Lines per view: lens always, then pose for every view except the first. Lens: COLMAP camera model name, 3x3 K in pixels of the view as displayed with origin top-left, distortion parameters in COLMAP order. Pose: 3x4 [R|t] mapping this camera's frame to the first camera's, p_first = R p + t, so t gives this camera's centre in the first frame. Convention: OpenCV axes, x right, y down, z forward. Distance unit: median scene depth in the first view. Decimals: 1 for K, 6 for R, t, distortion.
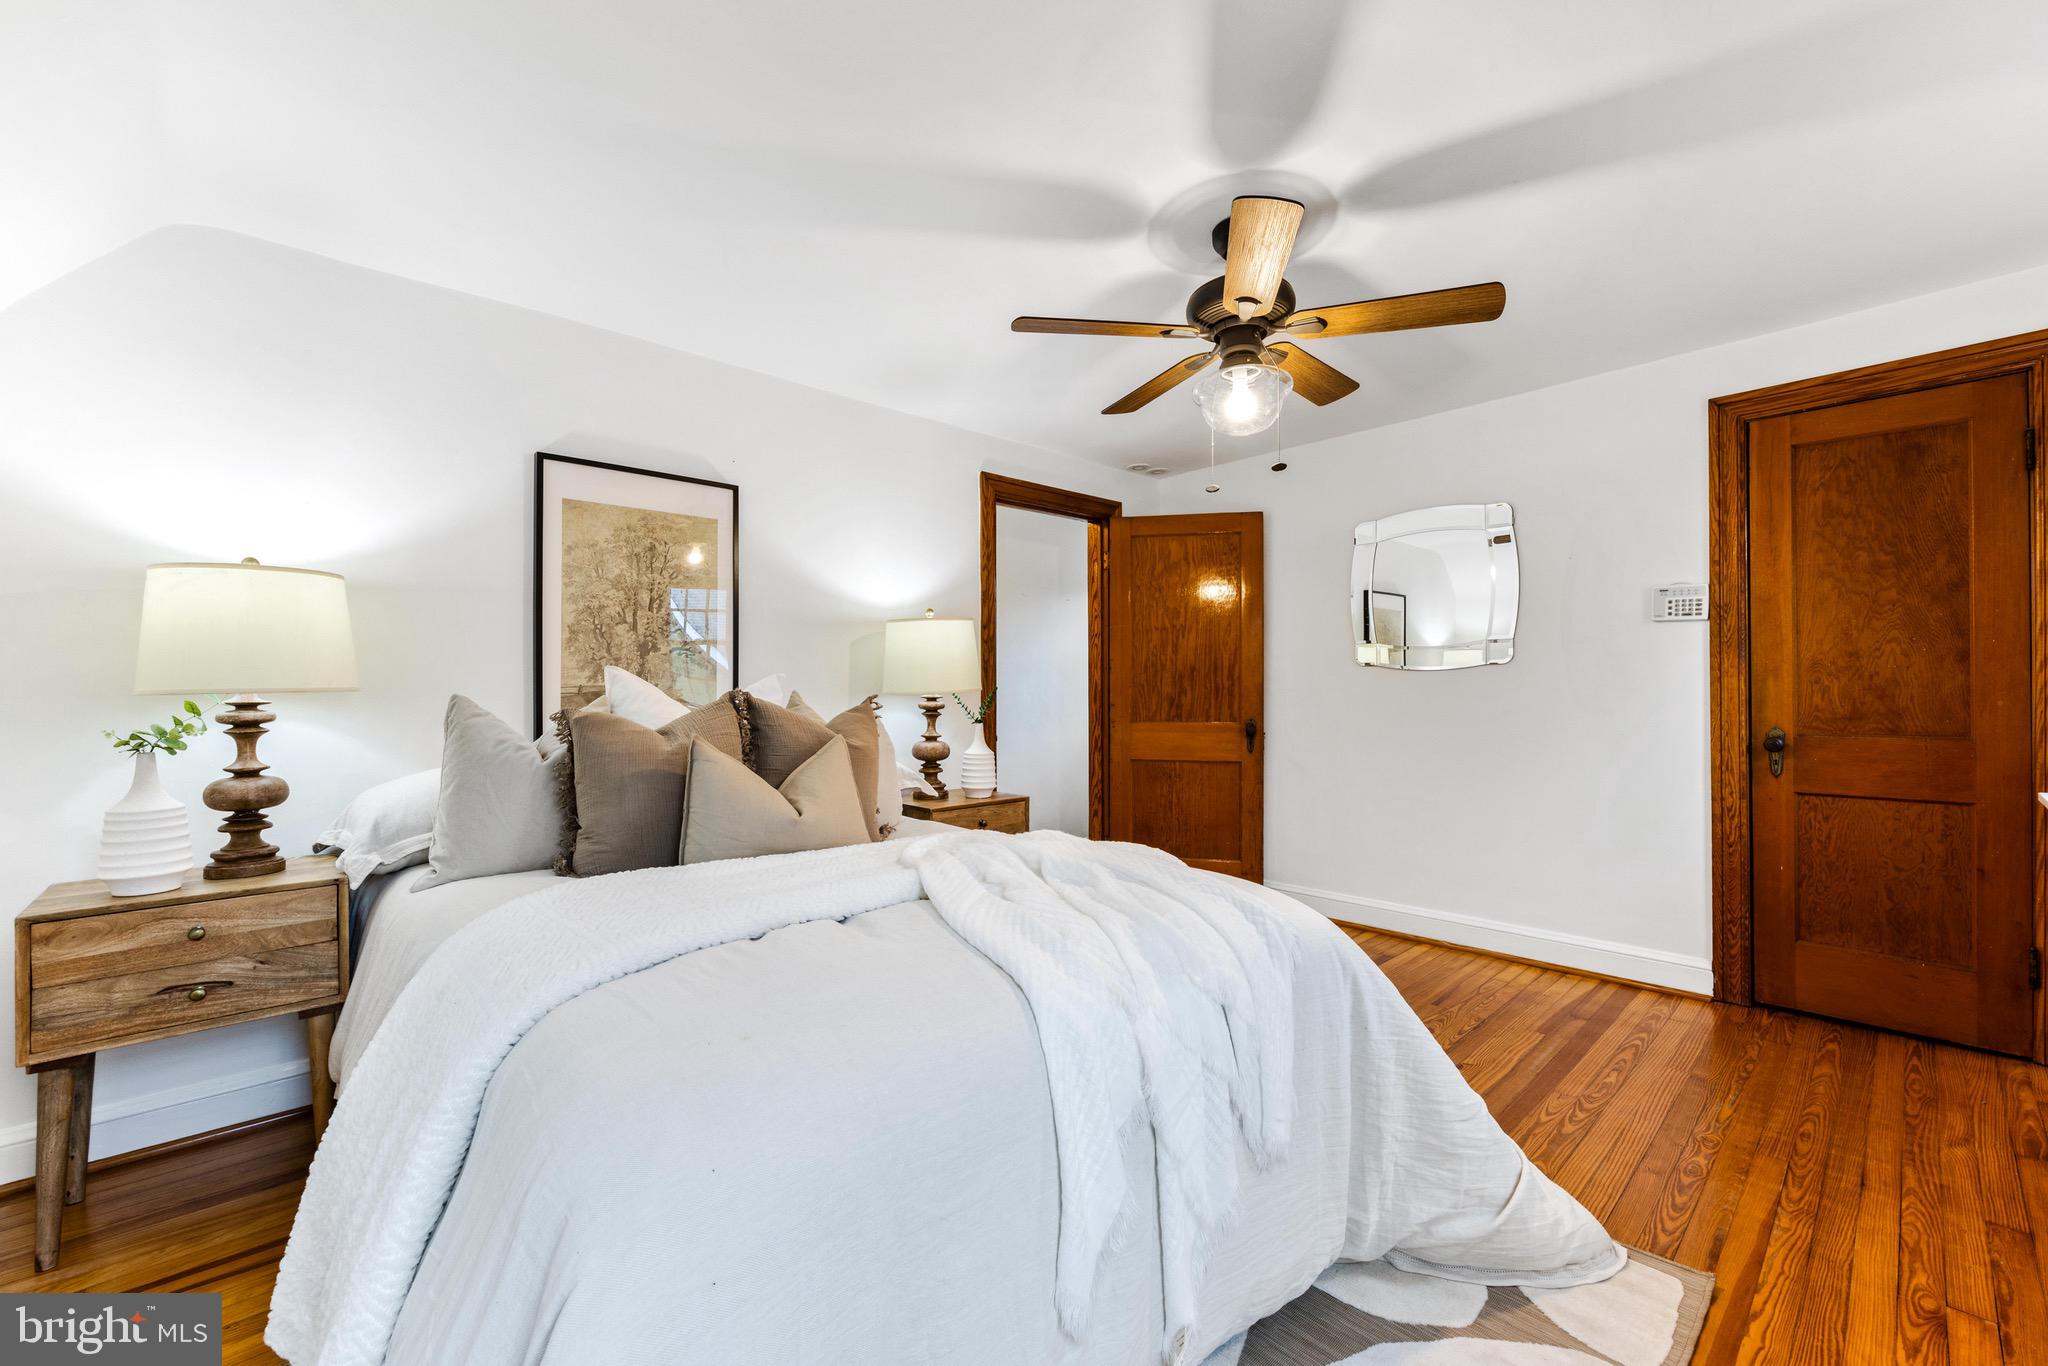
lens RADIAL K [[819.8, 0, 1025.6], [0, 819.8, 683.8], [0, 0, 1]] dist [-0.002906, -0.000089]
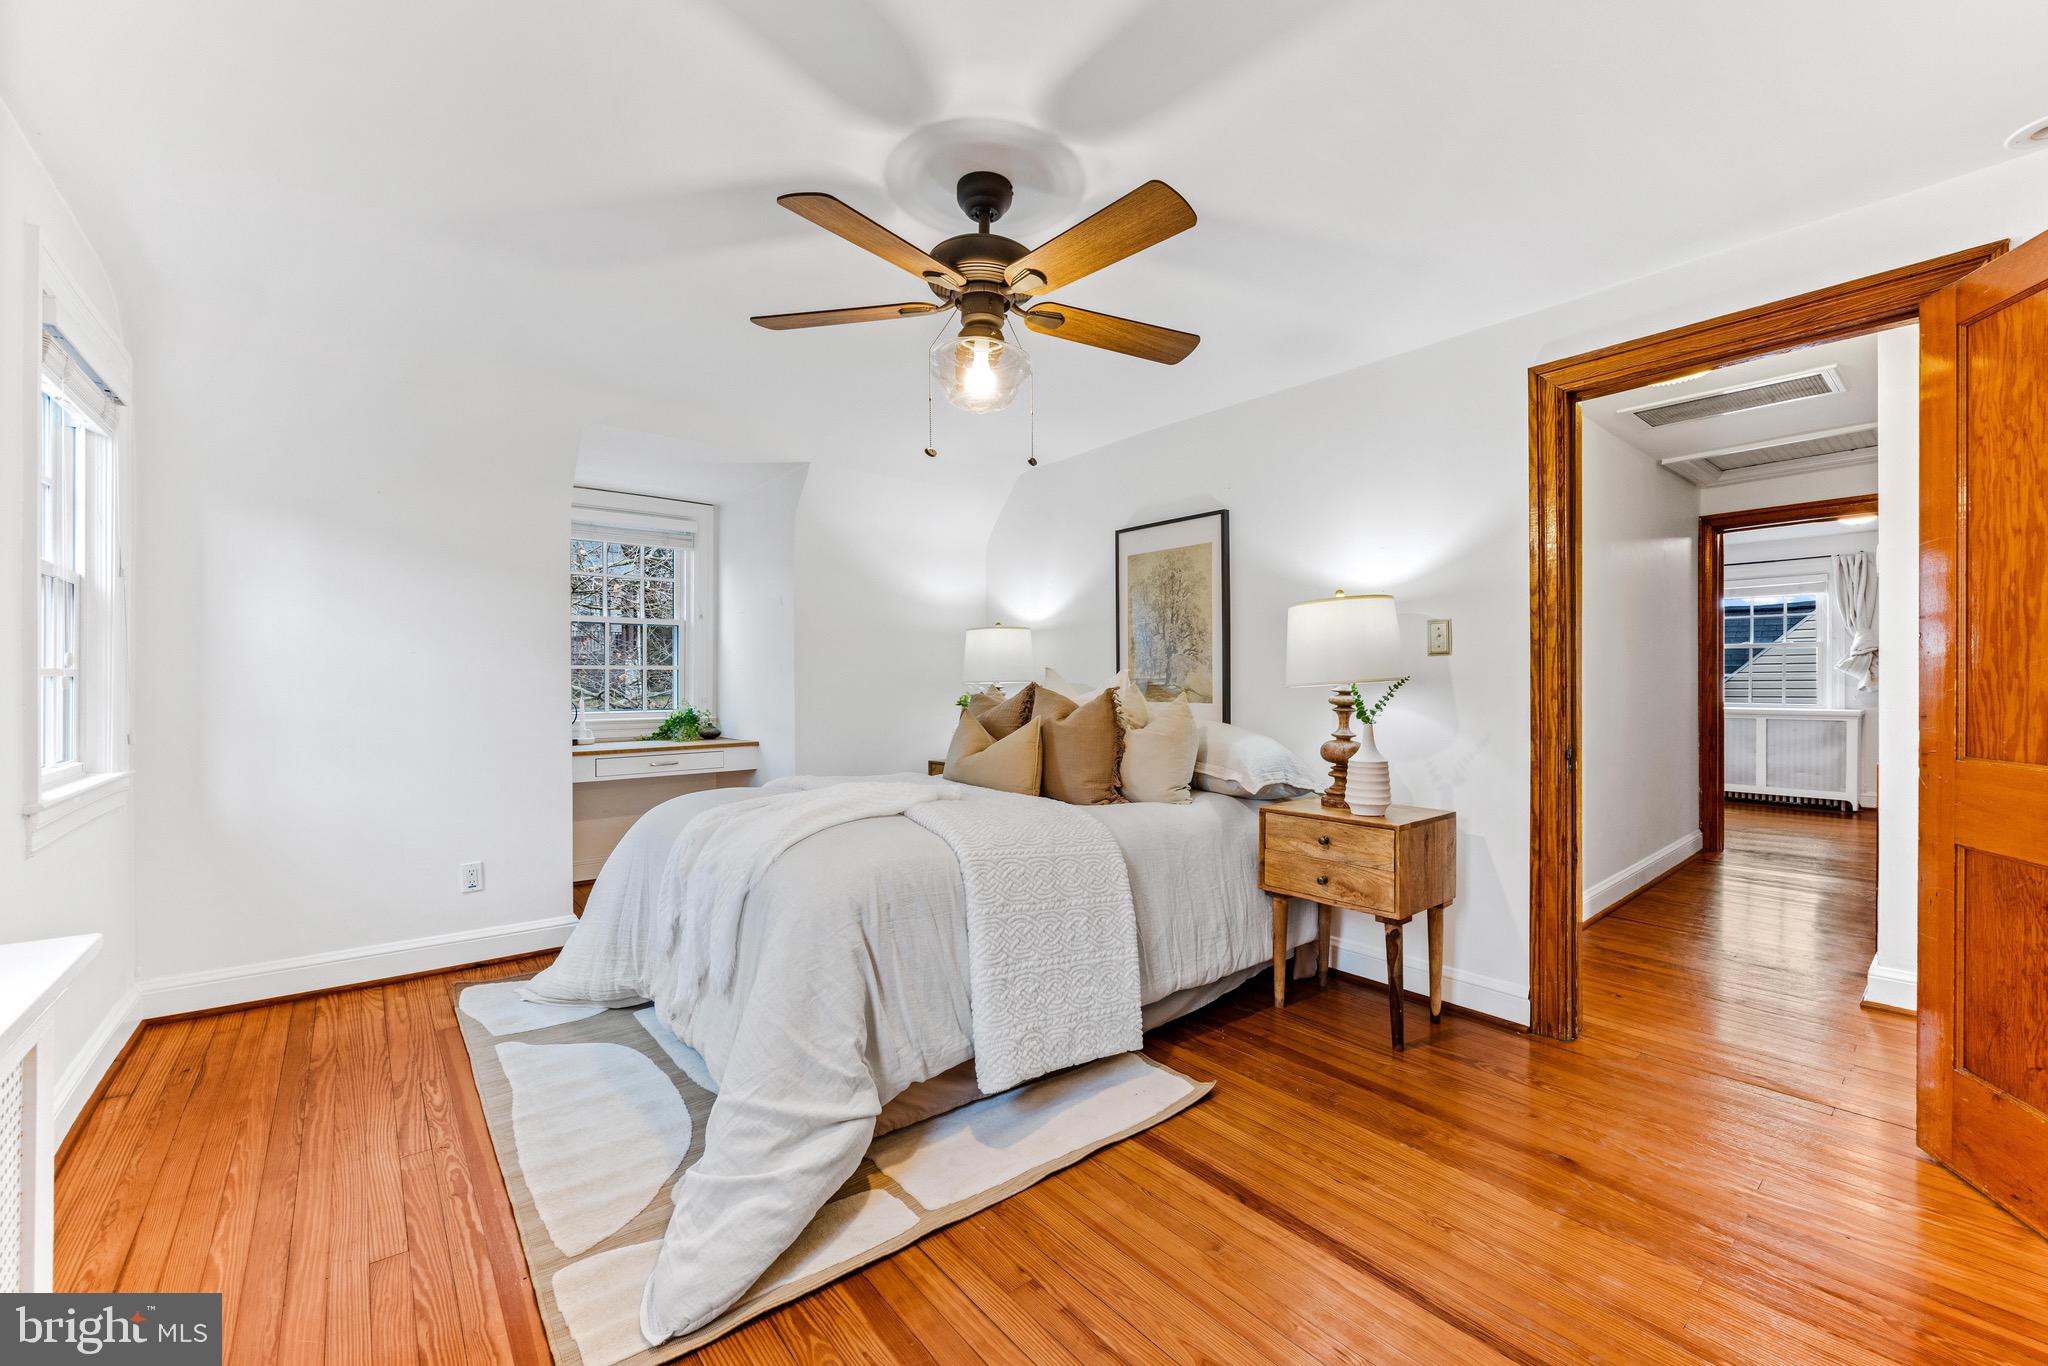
lens RADIAL K [[819.8, 0, 1023.5], [0, 819.8, 679.7], [0, 0, 1]] dist [-0.002906, -0.000089]
pose [[-0.052726, -0.001381, -0.998608, 0.778062], [0.005673, 0.999982, -0.001683, 0.003910], [0.998593, -0.005754, -0.052717, 0.712200]]
